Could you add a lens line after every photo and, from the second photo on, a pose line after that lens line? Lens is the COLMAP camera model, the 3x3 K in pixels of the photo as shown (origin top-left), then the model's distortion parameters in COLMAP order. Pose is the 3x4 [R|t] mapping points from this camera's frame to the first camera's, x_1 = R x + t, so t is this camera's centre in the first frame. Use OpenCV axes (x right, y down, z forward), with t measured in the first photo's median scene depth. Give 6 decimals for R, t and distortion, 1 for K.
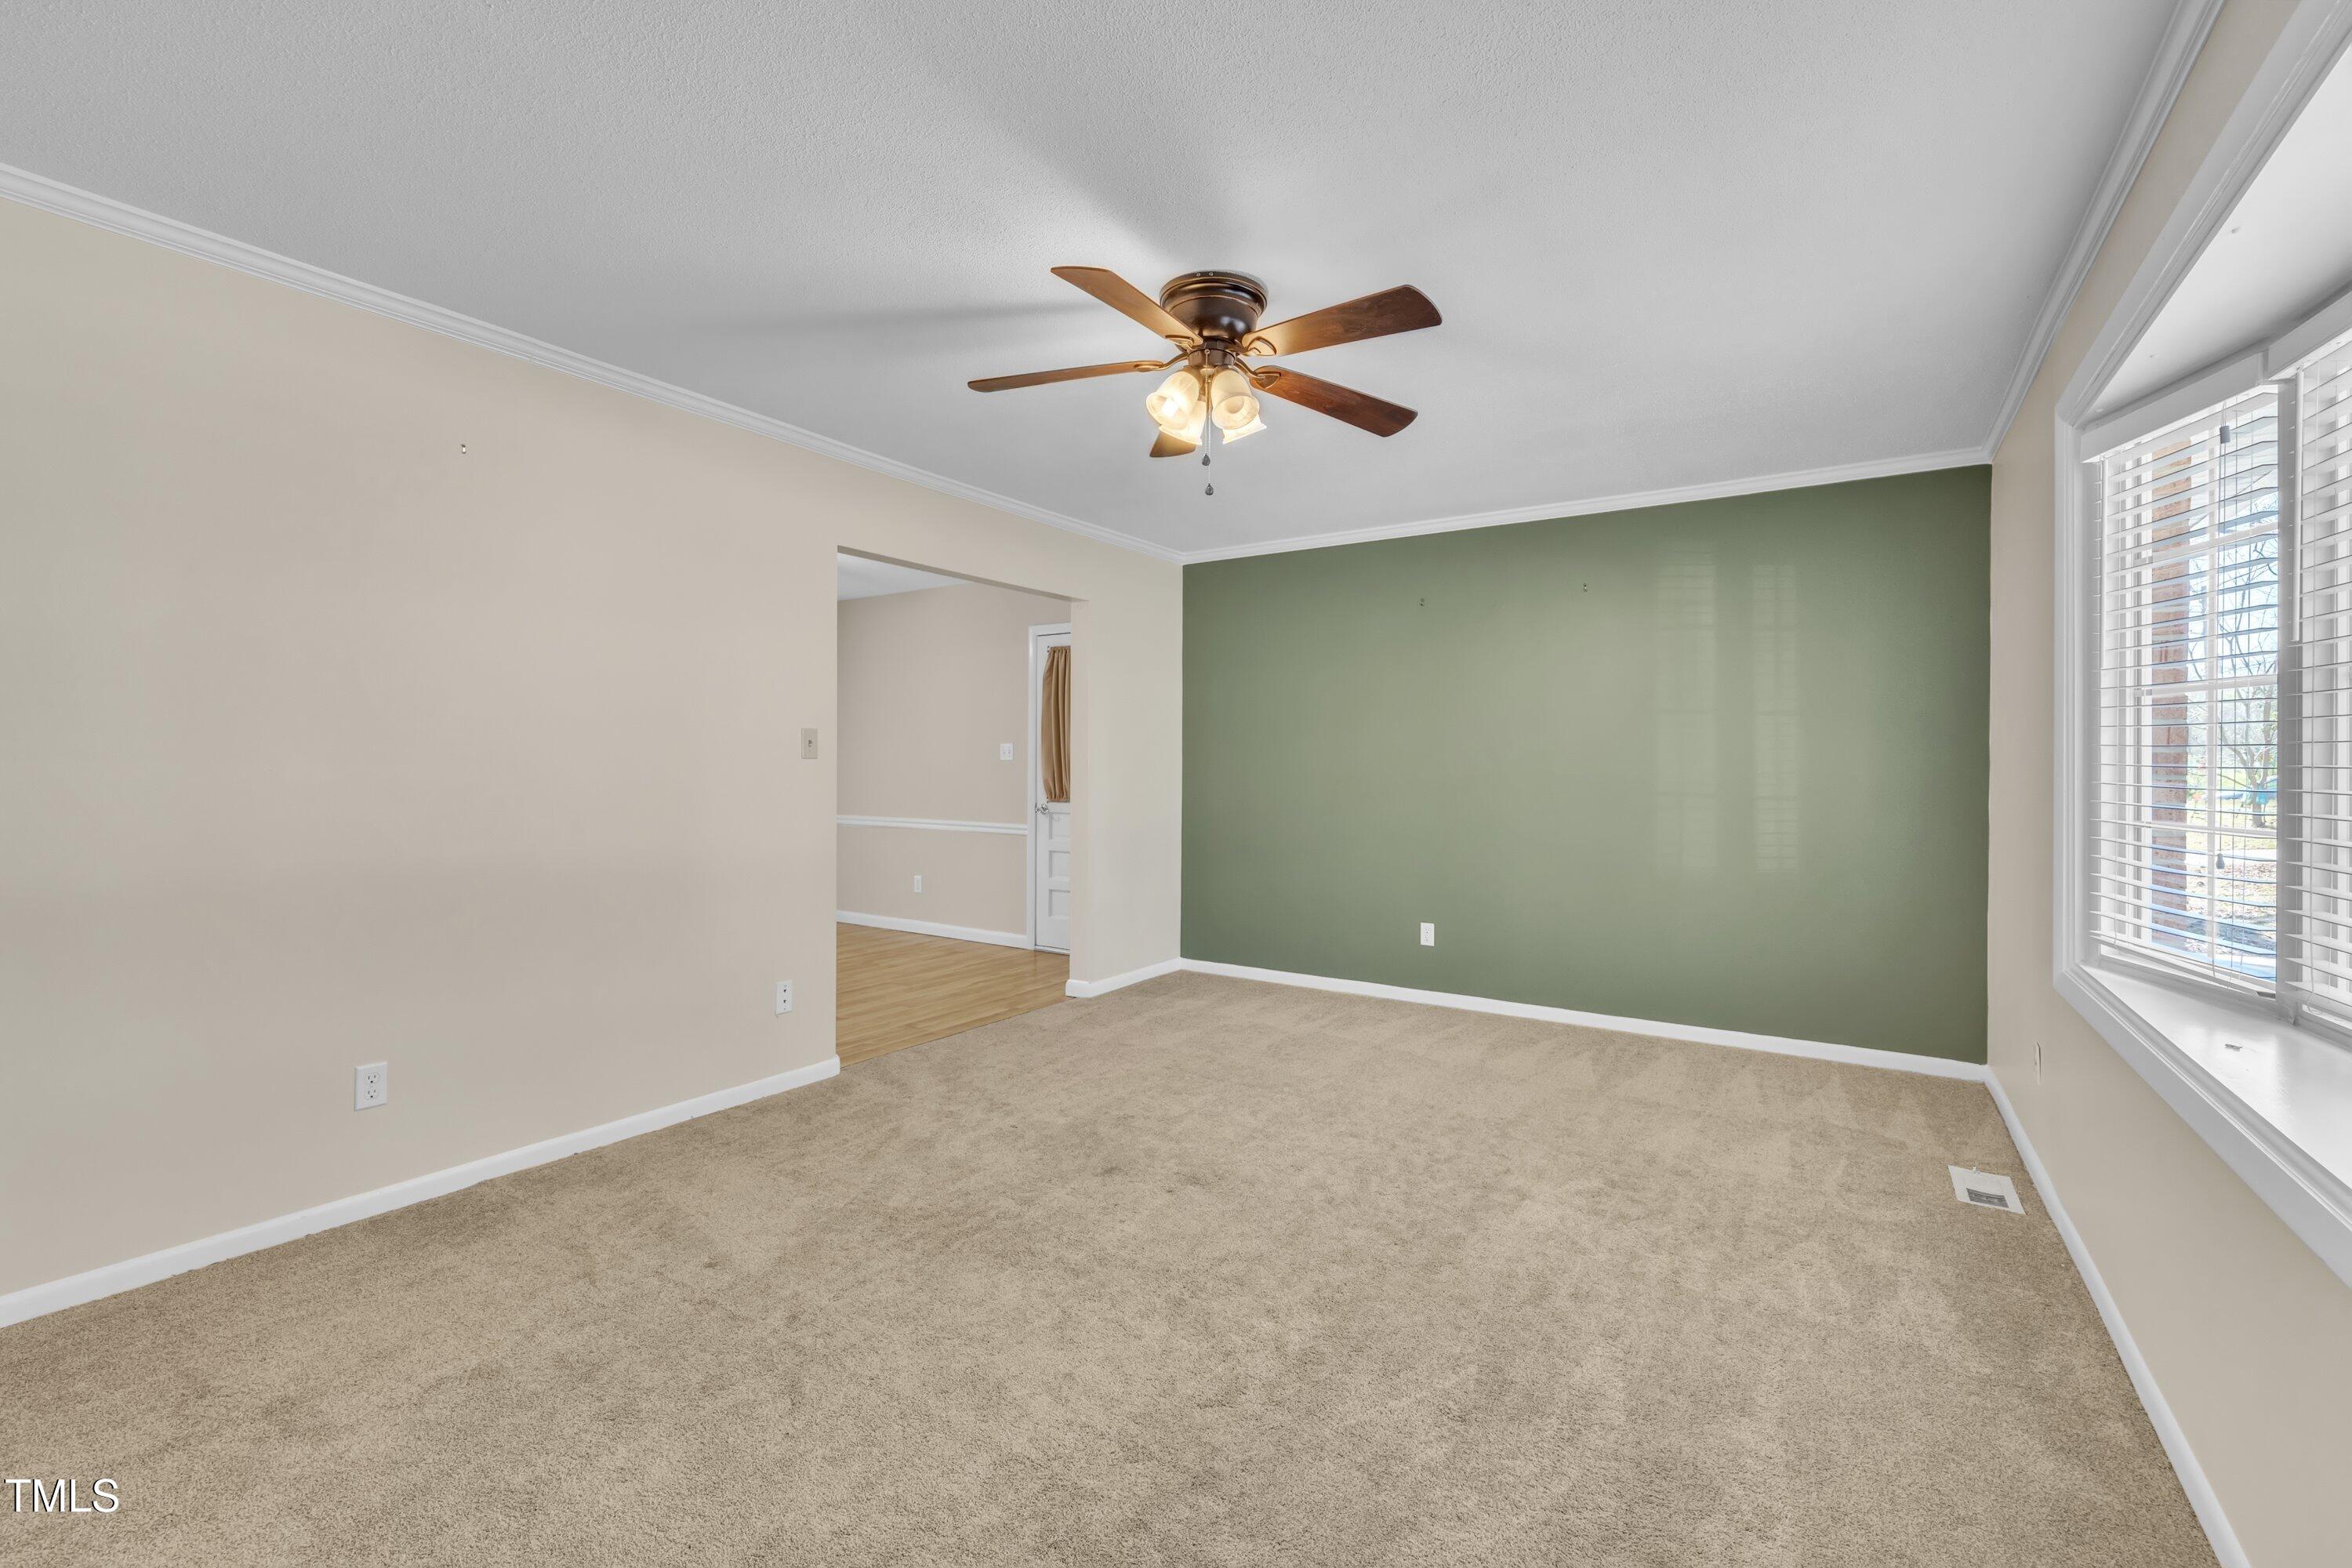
lens RADIAL K [[1001.8, 0, 1167.0], [0, 1001.8, 773.4], [0, 0, 1]] dist [0.004064, 0.000278]
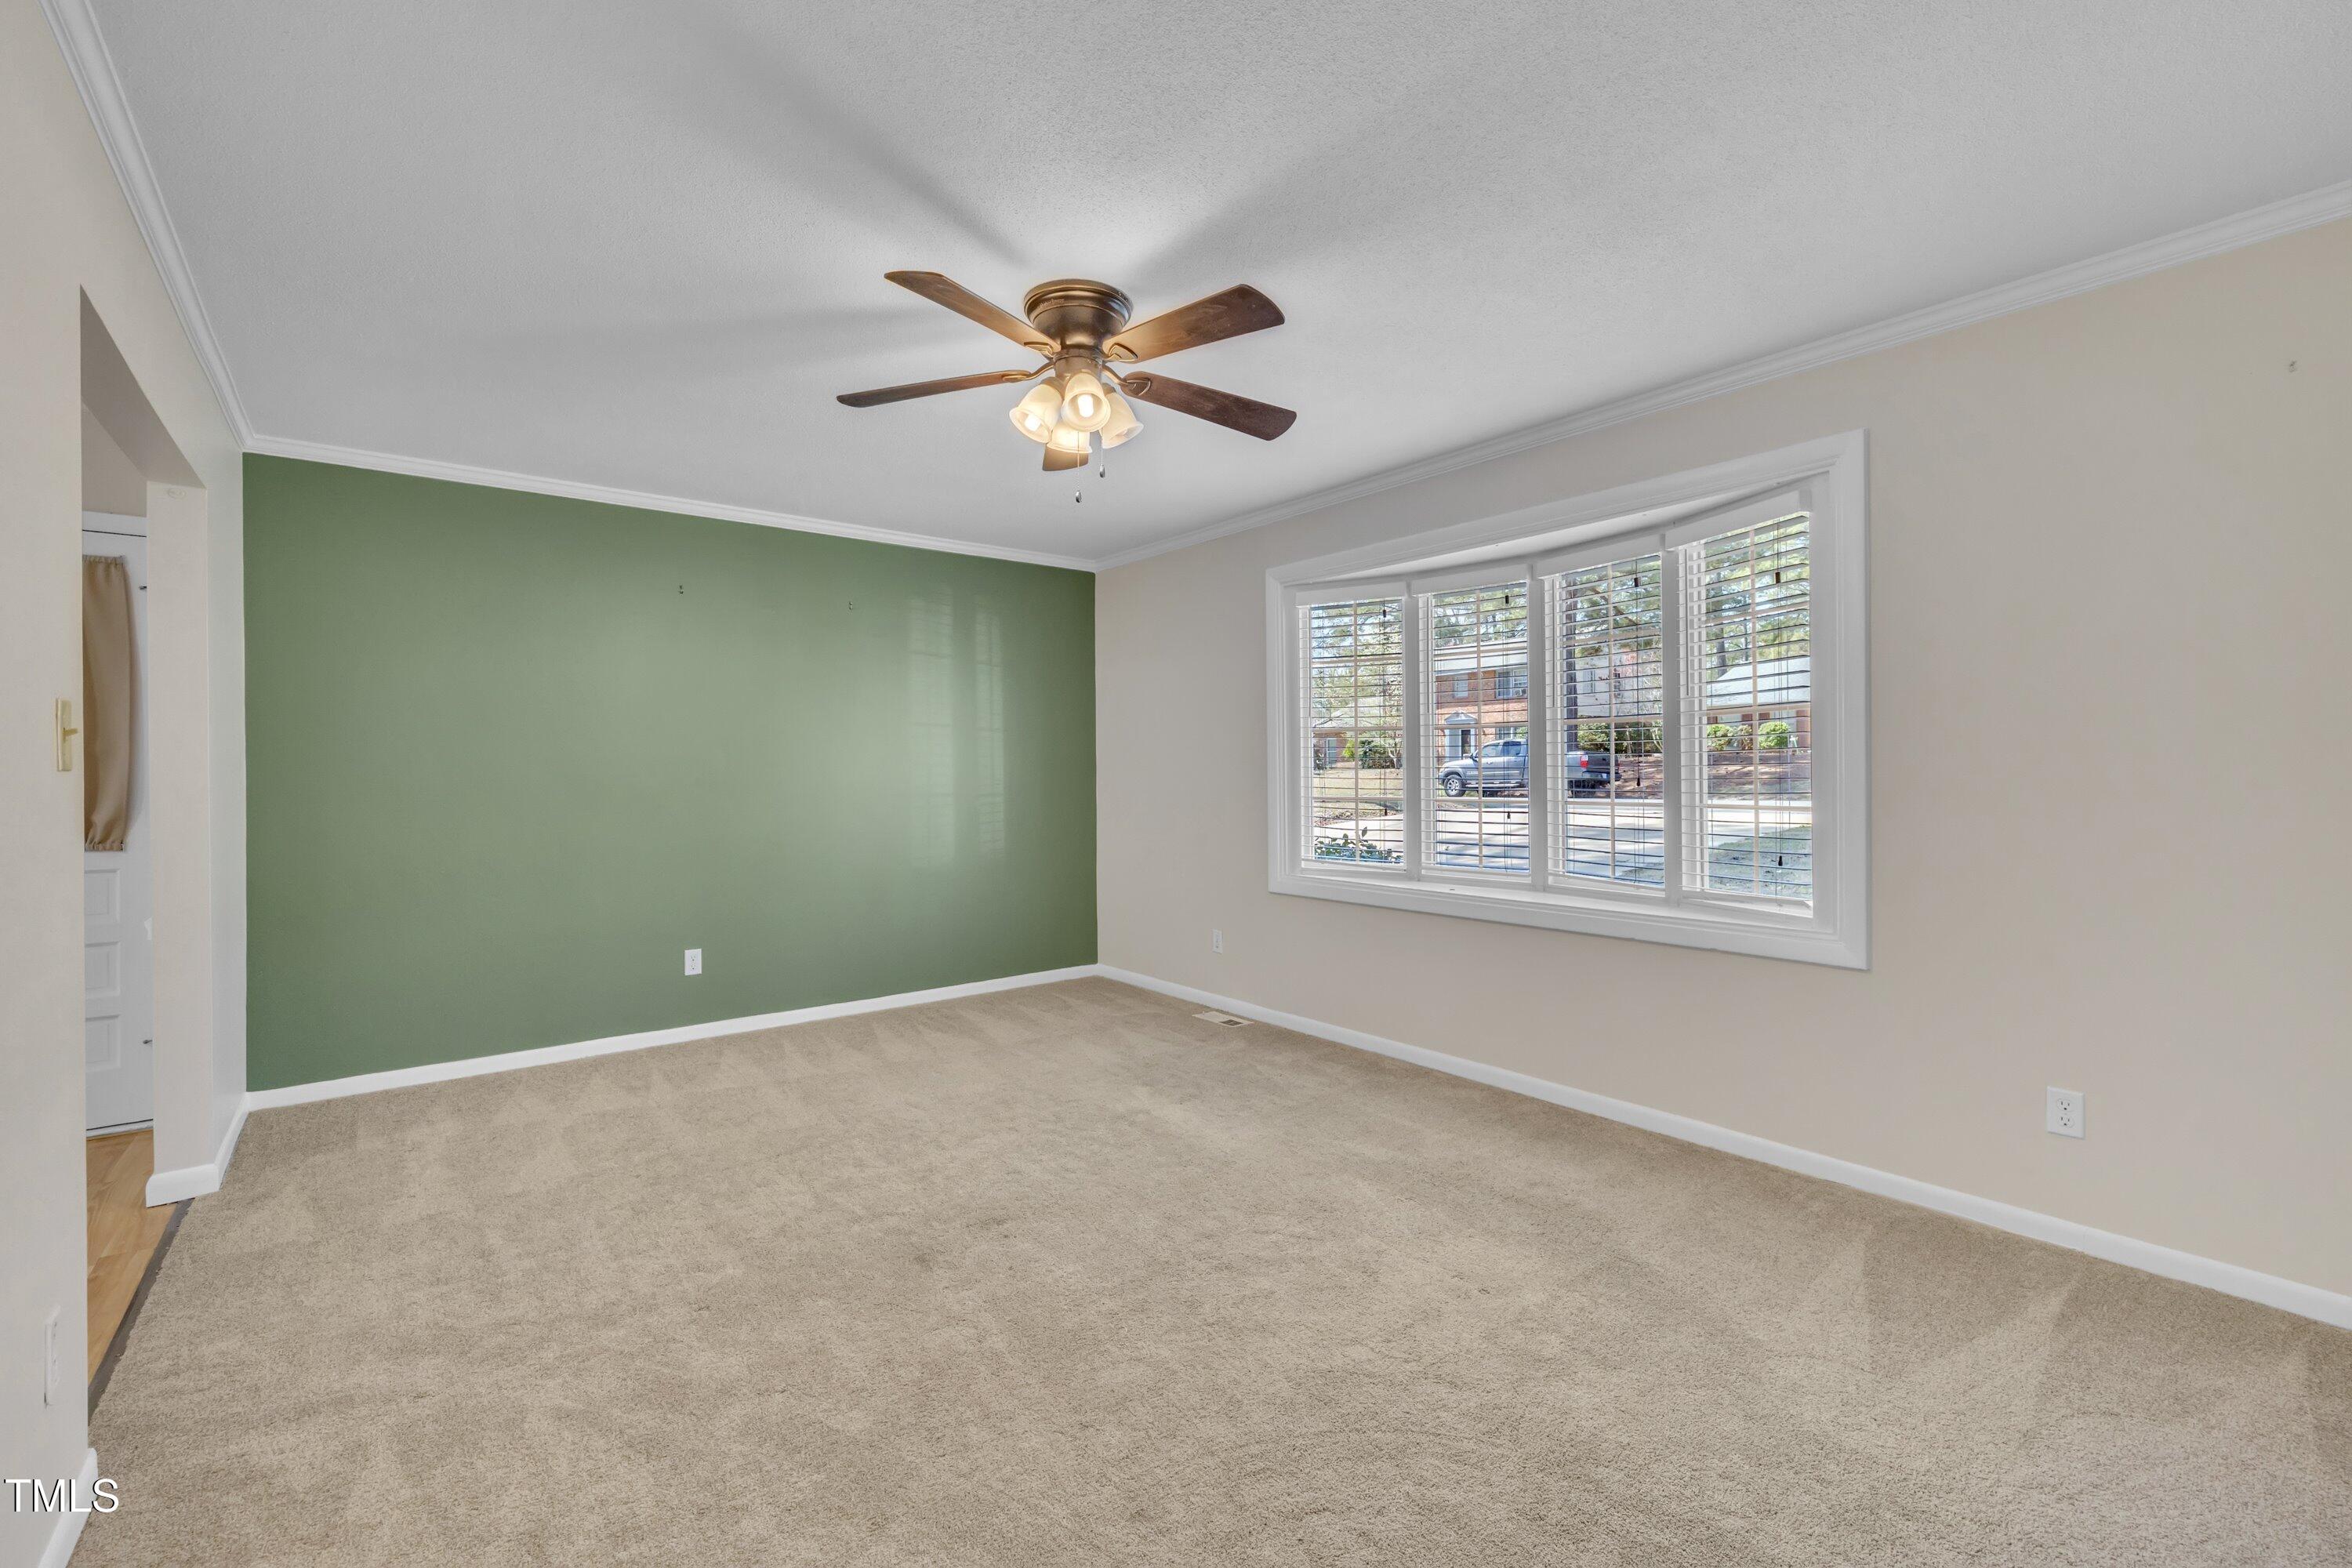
lens RADIAL K [[1001.8, 0, 1180.8], [0, 1001.8, 762.8], [0, 0, 1]] dist [0.004064, 0.000278]
pose [[0.303207, -0.000869, 0.952924, -0.680470], [0.016066, 0.999862, -0.004200, -0.009381], [-0.952789, 0.016583, 0.303179, 0.462527]]
